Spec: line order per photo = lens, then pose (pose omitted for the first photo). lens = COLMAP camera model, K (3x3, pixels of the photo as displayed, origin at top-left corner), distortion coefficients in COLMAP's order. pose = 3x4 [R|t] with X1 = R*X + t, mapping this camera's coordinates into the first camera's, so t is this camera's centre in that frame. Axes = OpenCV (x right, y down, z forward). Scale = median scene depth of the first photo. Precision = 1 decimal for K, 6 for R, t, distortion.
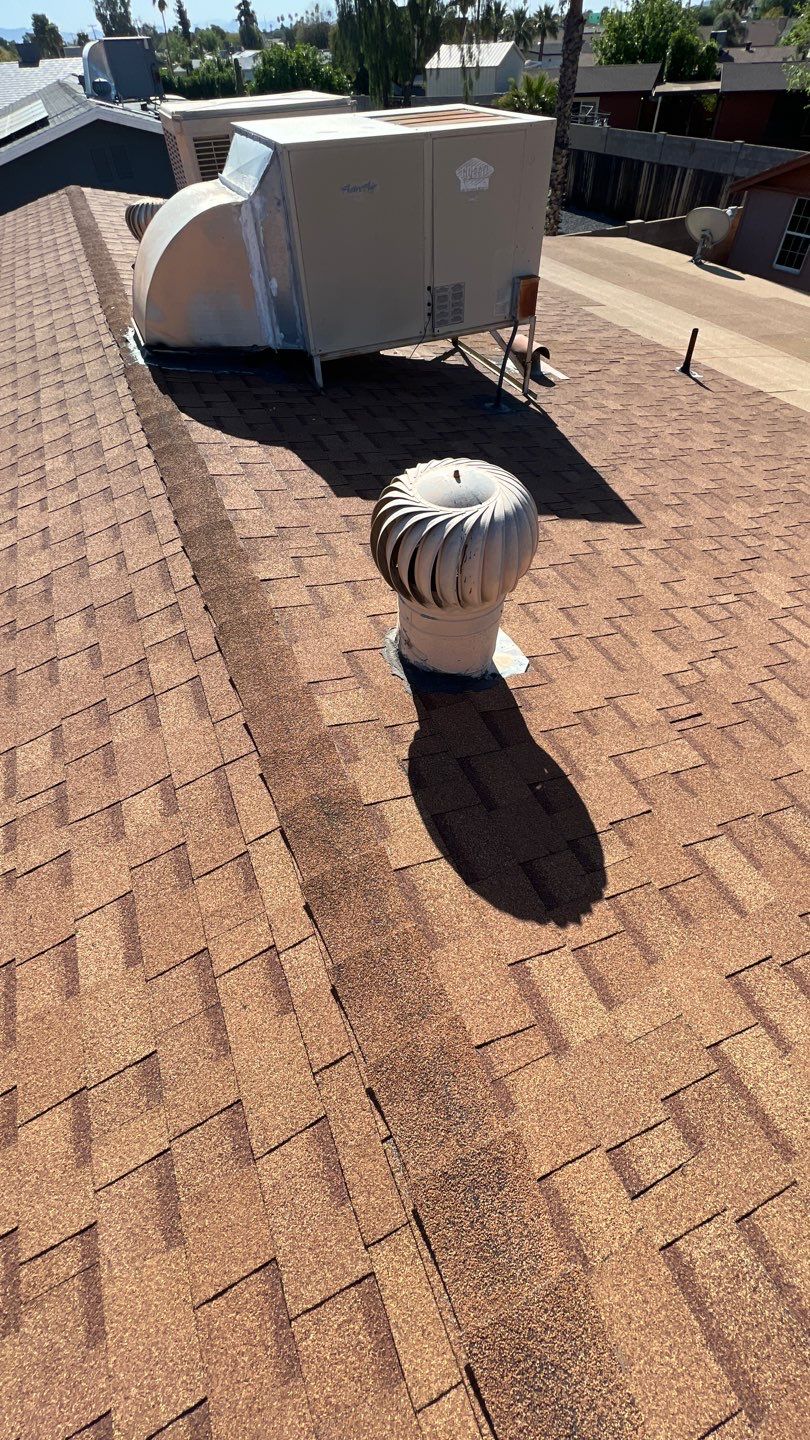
lens RADIAL K [[574.7, 0, 411.9], [0, 574.7, 712.4], [0, 0, 1]] dist [-0.003157, 0.000590]
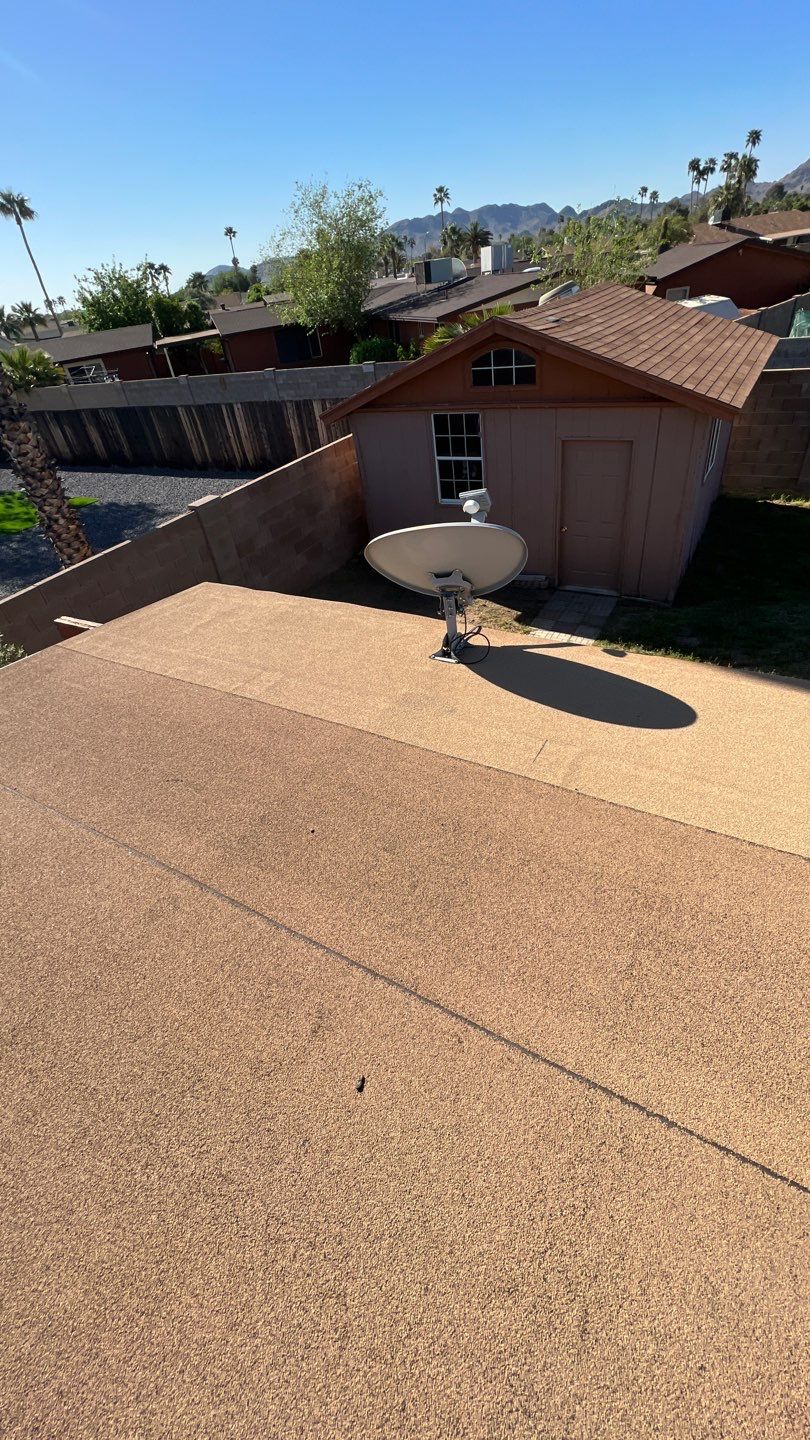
lens RADIAL K [[574.7, 0, 403.9], [0, 574.7, 713.5], [0, 0, 1]] dist [-0.003157, 0.000590]
pose [[0.806028, -0.409541, 0.427311, 0.096535], [0.506361, 0.850951, -0.139574, -0.218419], [-0.306459, 0.328875, 0.893266, 0.221204]]
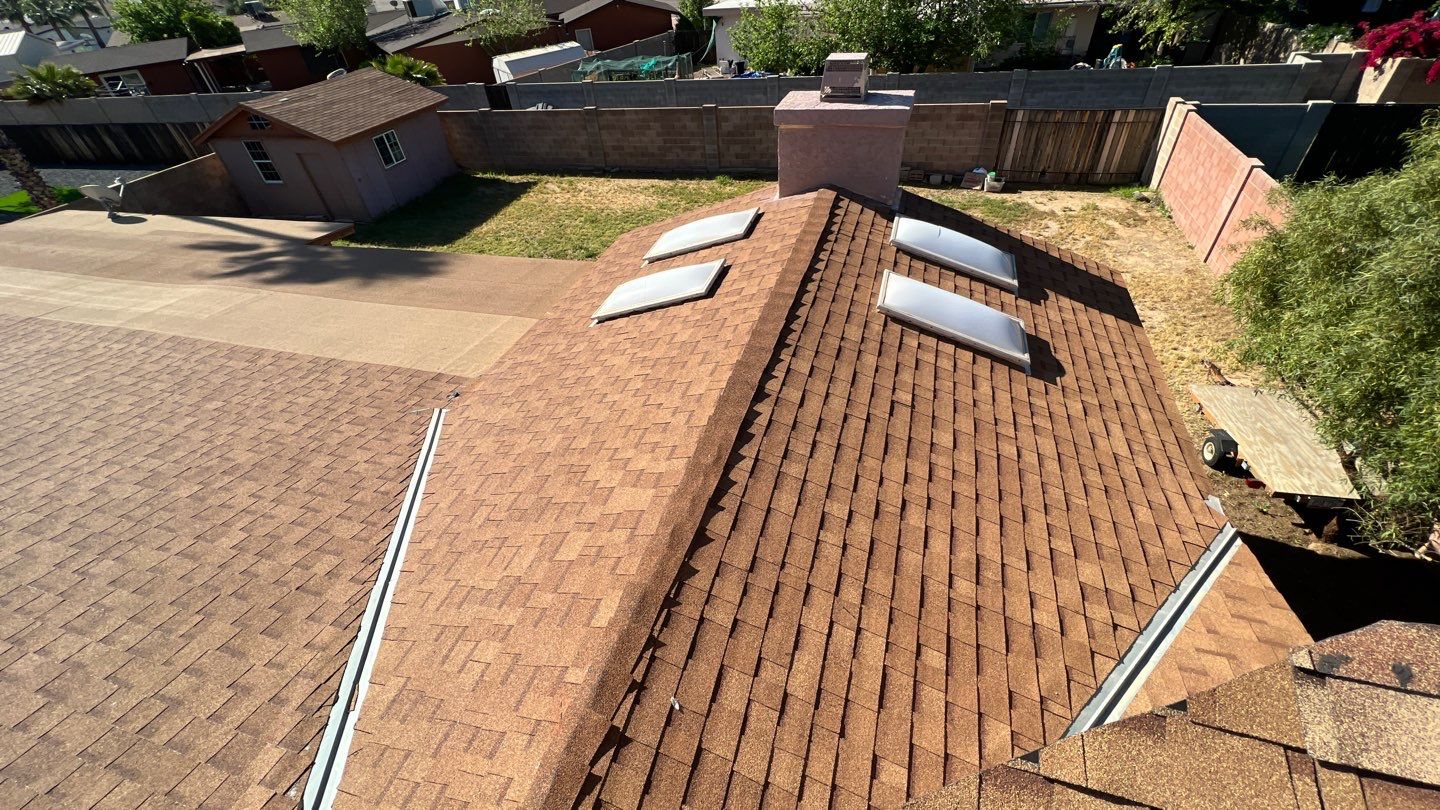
lens RADIAL K [[574.7, 0, 715.8], [0, 574.7, 404.4], [0, 0, 1]] dist [-0.003157, 0.000590]
pose [[0.659638, -0.494752, 0.565772, 0.135073], [0.610290, 0.791950, -0.019003, 0.121963], [-0.438662, 0.357820, 0.824343, -0.155127]]
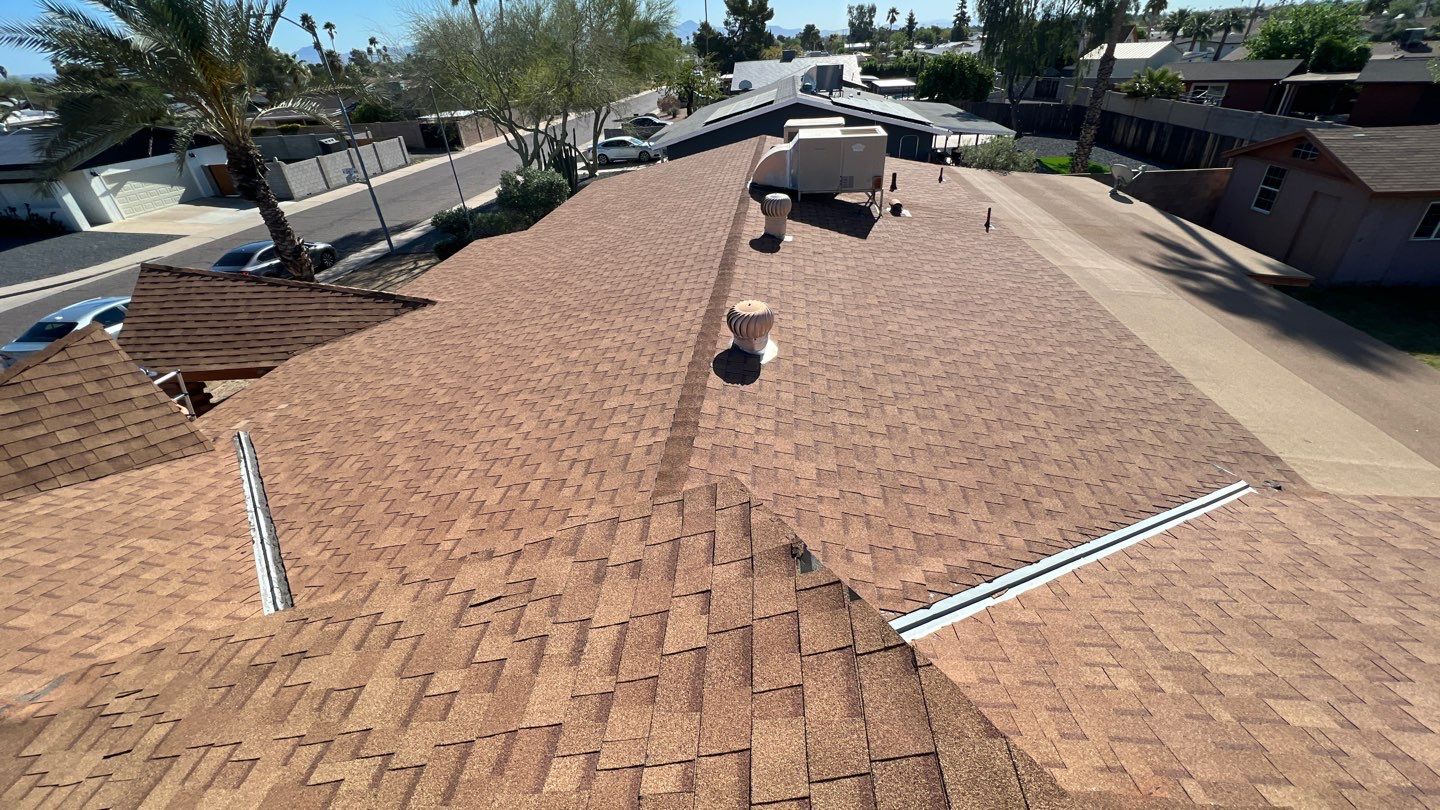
lens RADIAL K [[574.7, 0, 718.3], [0, 574.7, 405.1], [0, 0, 1]] dist [-0.003157, 0.000590]
pose [[0.863440, 0.253449, -0.436158, 0.118566], [-0.367515, 0.908317, -0.199733, 0.130713], [0.345548, 0.332753, 0.877424, -0.161438]]
